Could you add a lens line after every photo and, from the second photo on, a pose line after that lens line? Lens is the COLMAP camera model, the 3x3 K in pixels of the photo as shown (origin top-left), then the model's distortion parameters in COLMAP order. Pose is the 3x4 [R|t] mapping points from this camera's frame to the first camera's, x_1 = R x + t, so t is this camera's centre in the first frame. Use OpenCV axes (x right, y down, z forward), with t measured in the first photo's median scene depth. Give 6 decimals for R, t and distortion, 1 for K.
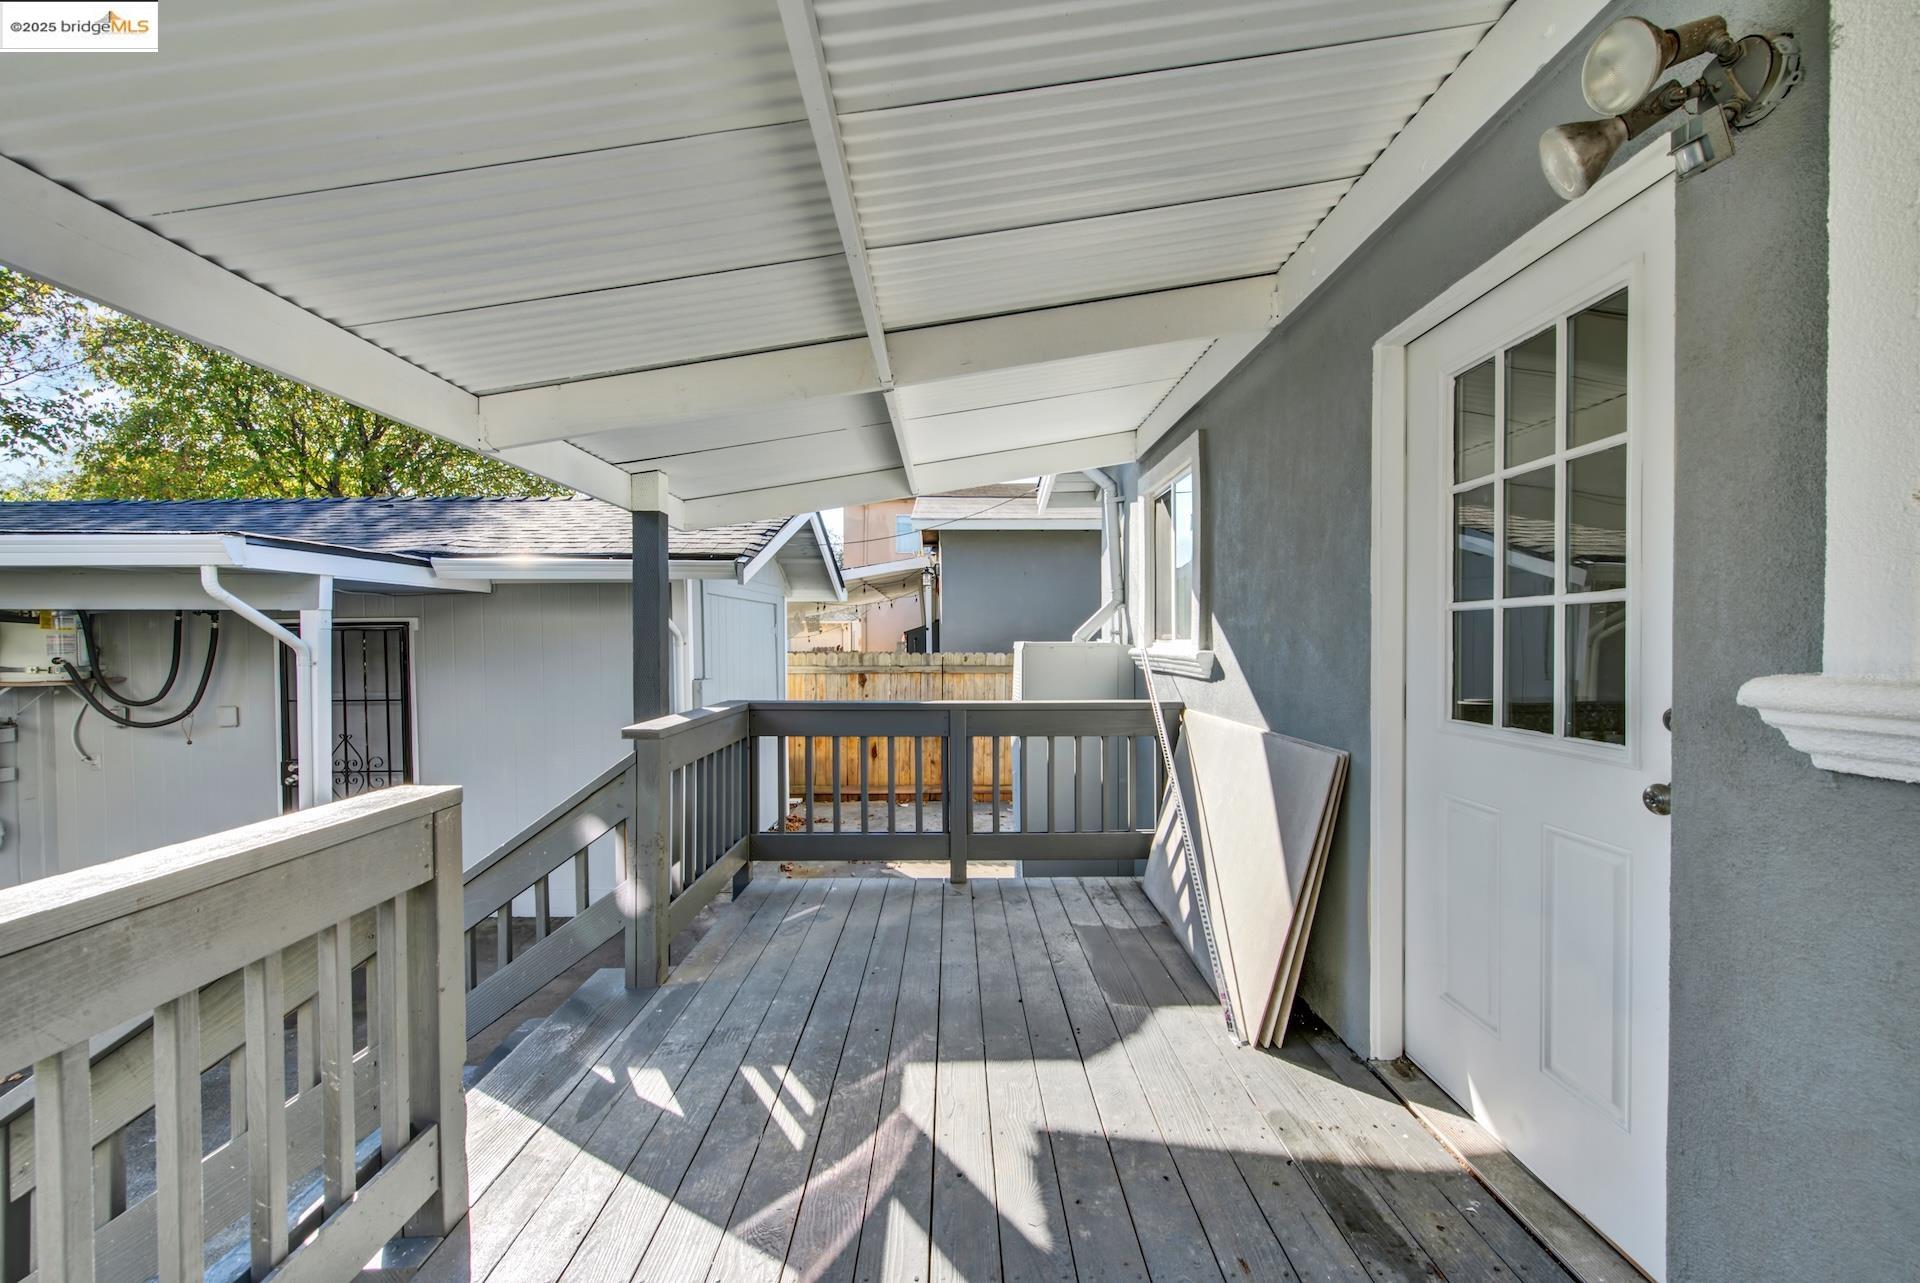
lens RADIAL K [[769.8, 0, 974.0], [0, 769.8, 644.7], [0, 0, 1]] dist [0.001117, -0.000571]
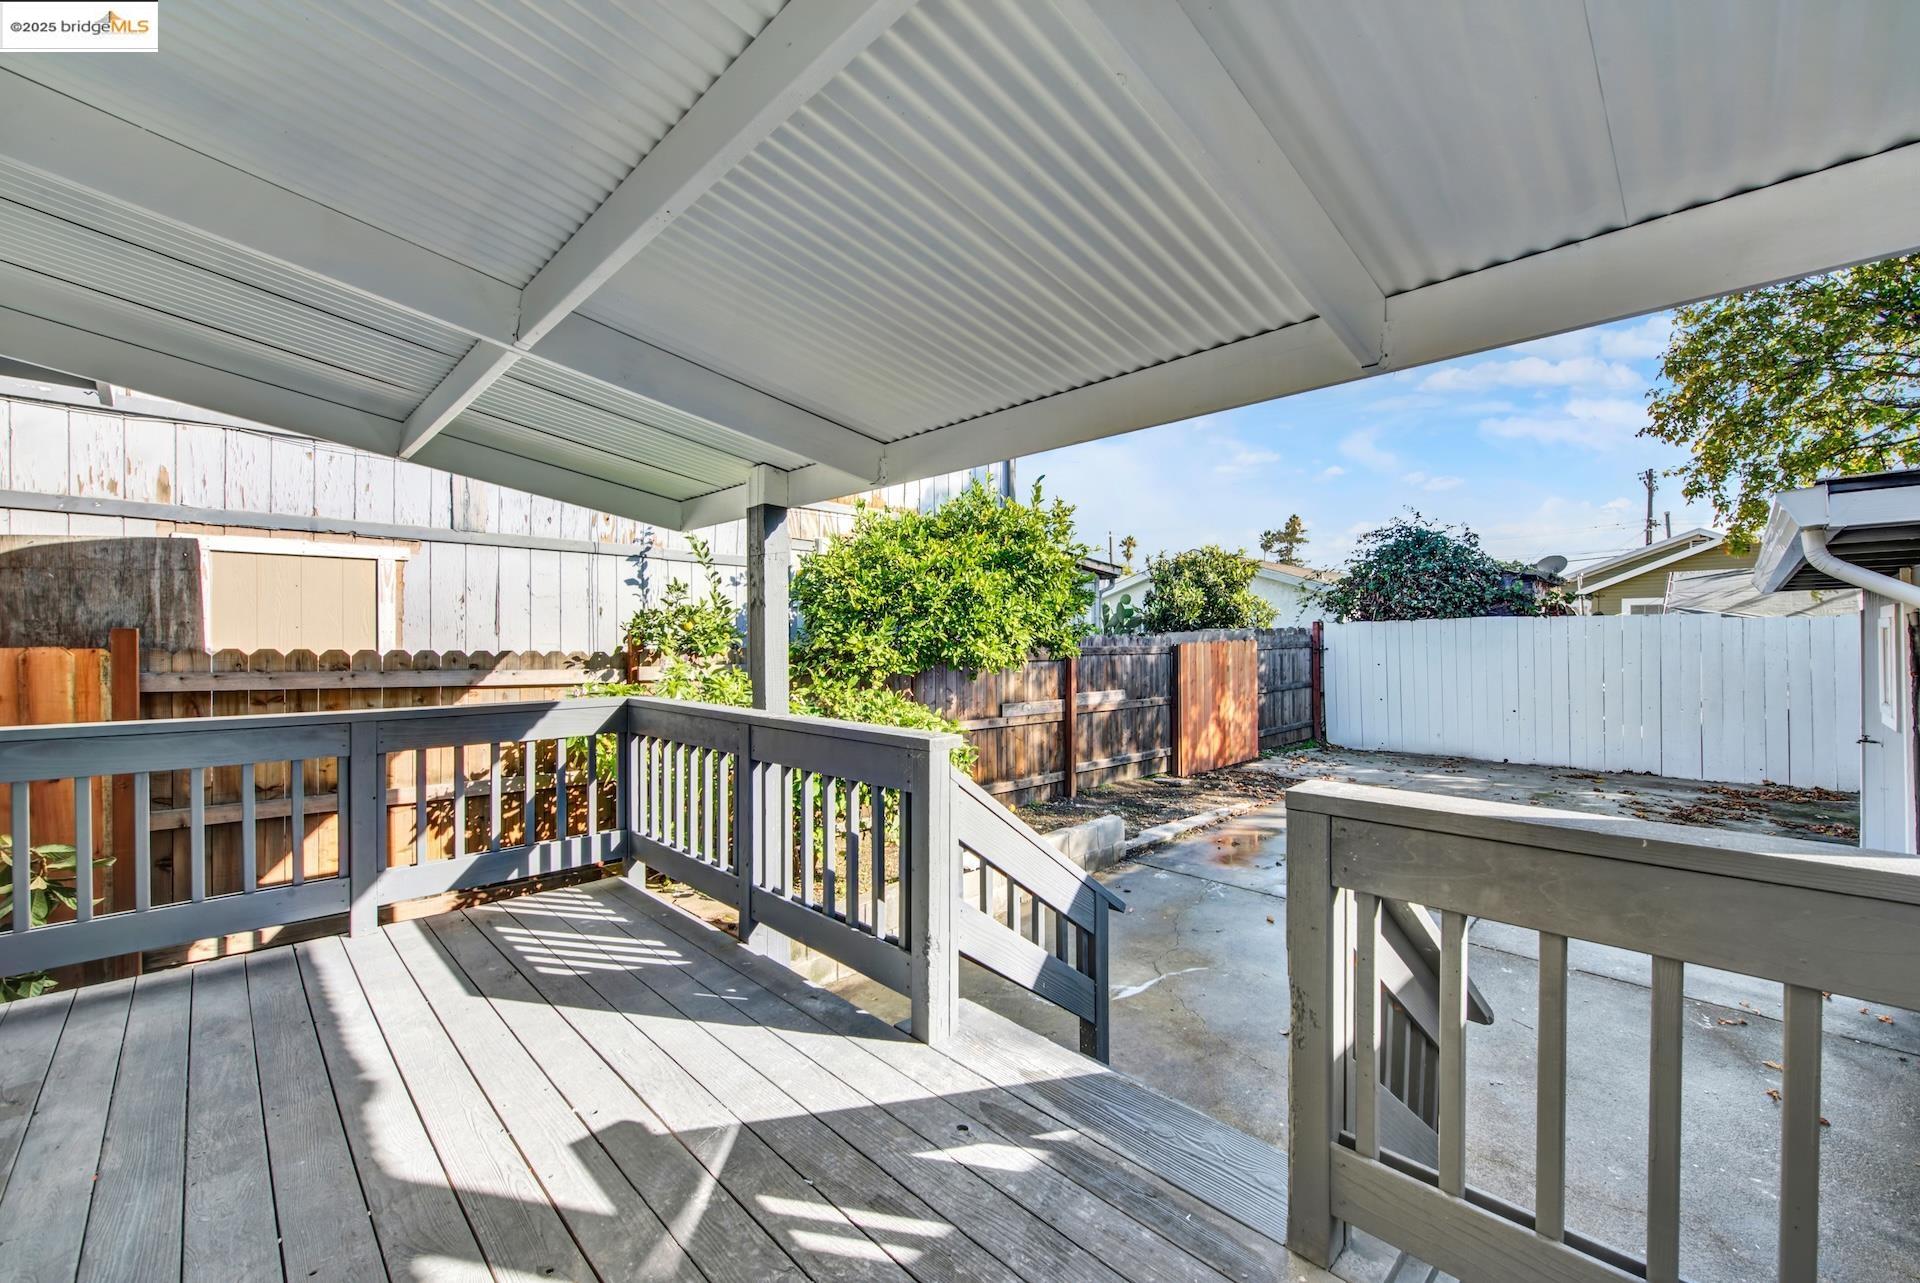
lens RADIAL K [[790.7, 0, 960.0], [0, 790.7, 641.5], [0, 0, 1]] dist [0.000087, -0.000893]
pose [[-0.745576, 0.002461, -0.666416, 0.141145], [-0.002192, 0.999979, 0.006144, 0.007266], [0.666417, 0.006042, -0.745555, 1.261010]]
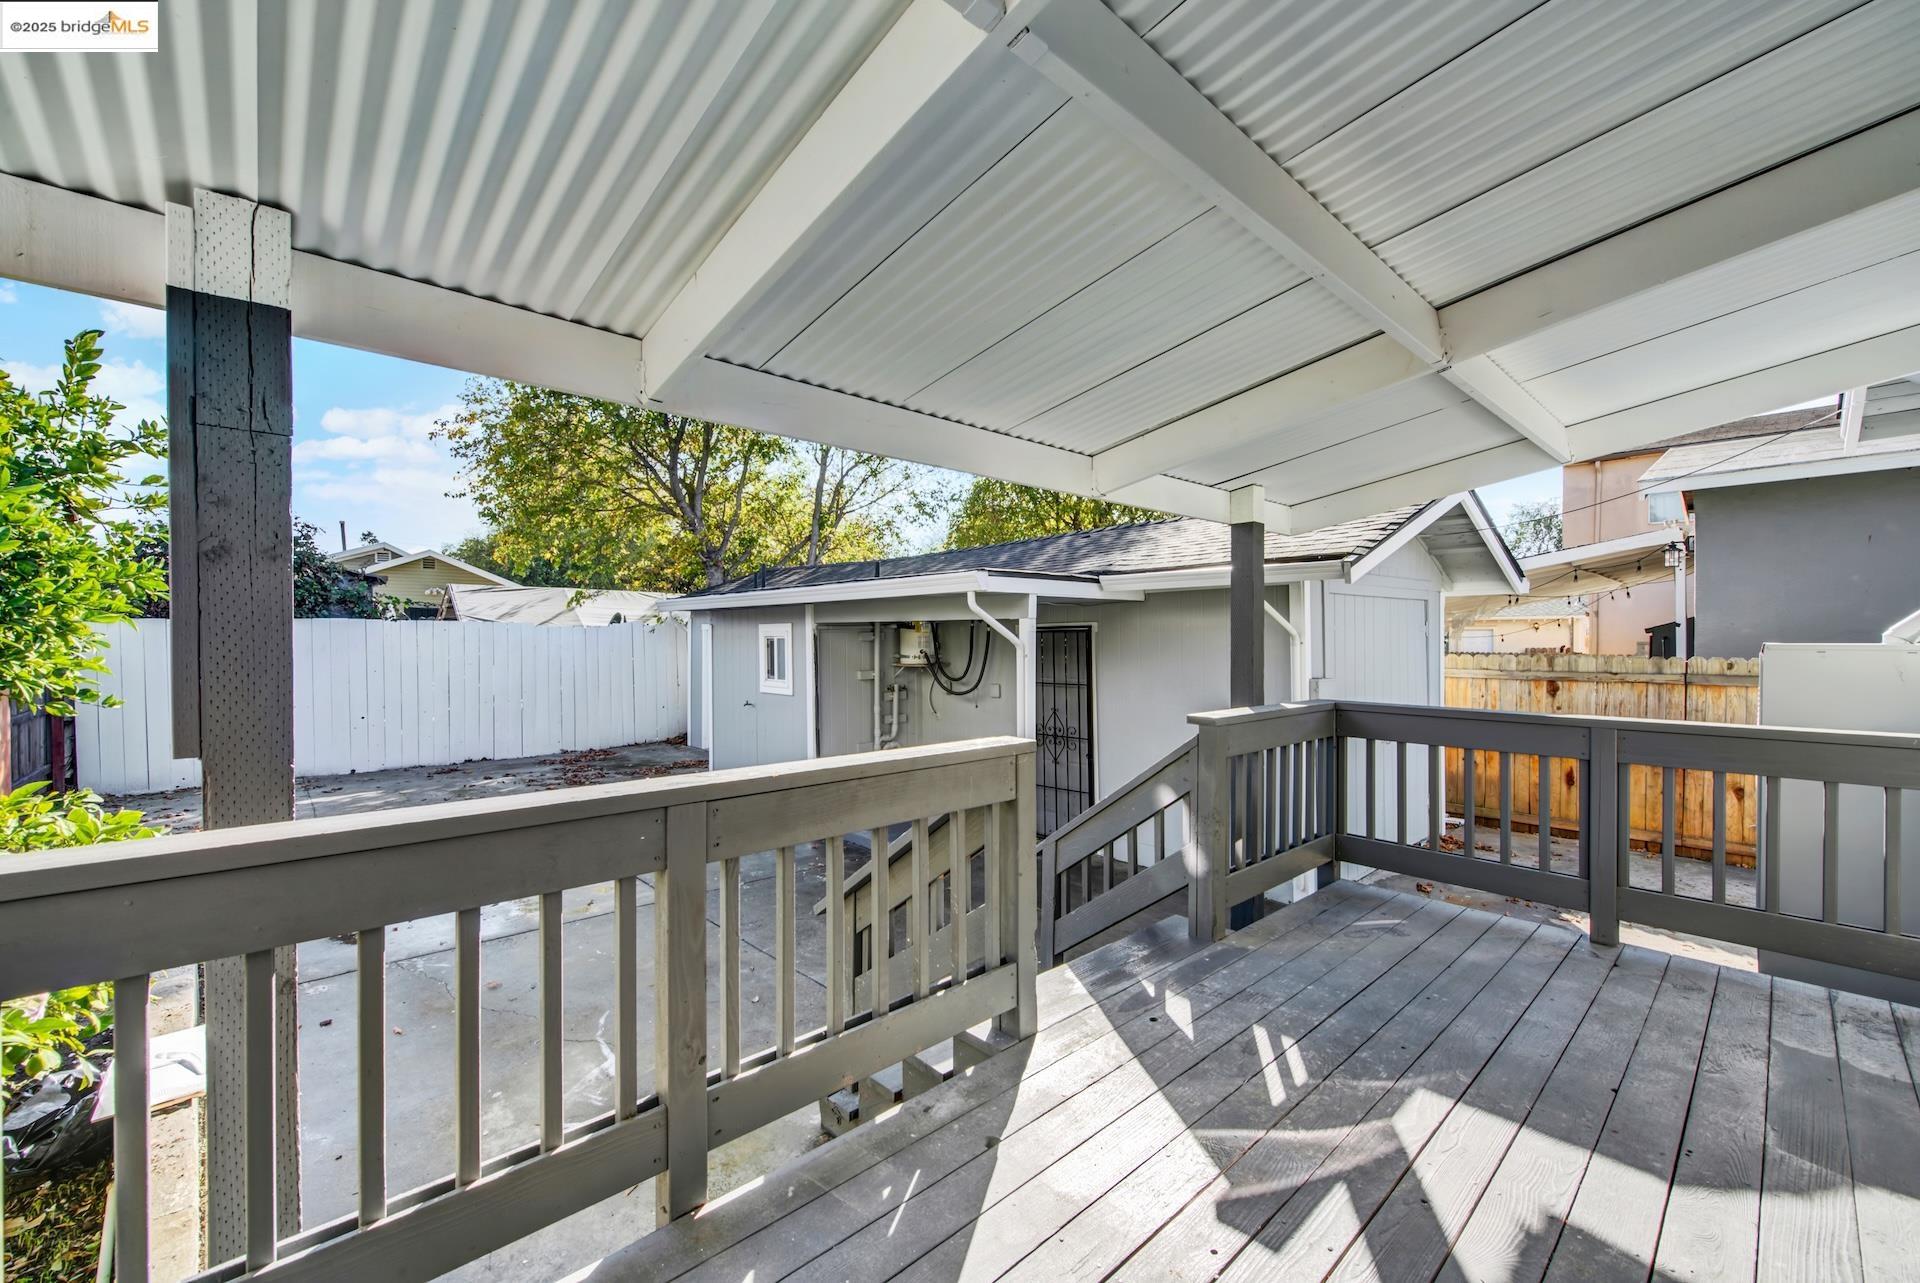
lens RADIAL K [[776.9, 0, 969.8], [0, 776.9, 644.4], [0, 0, 1]] dist [0.005841, -0.004482]
pose [[0.660281, 0.006074, -0.750994, 0.217404], [-0.005577, 0.999979, 0.003184, -0.001401], [0.750998, 0.002086, 0.660301, -0.040931]]
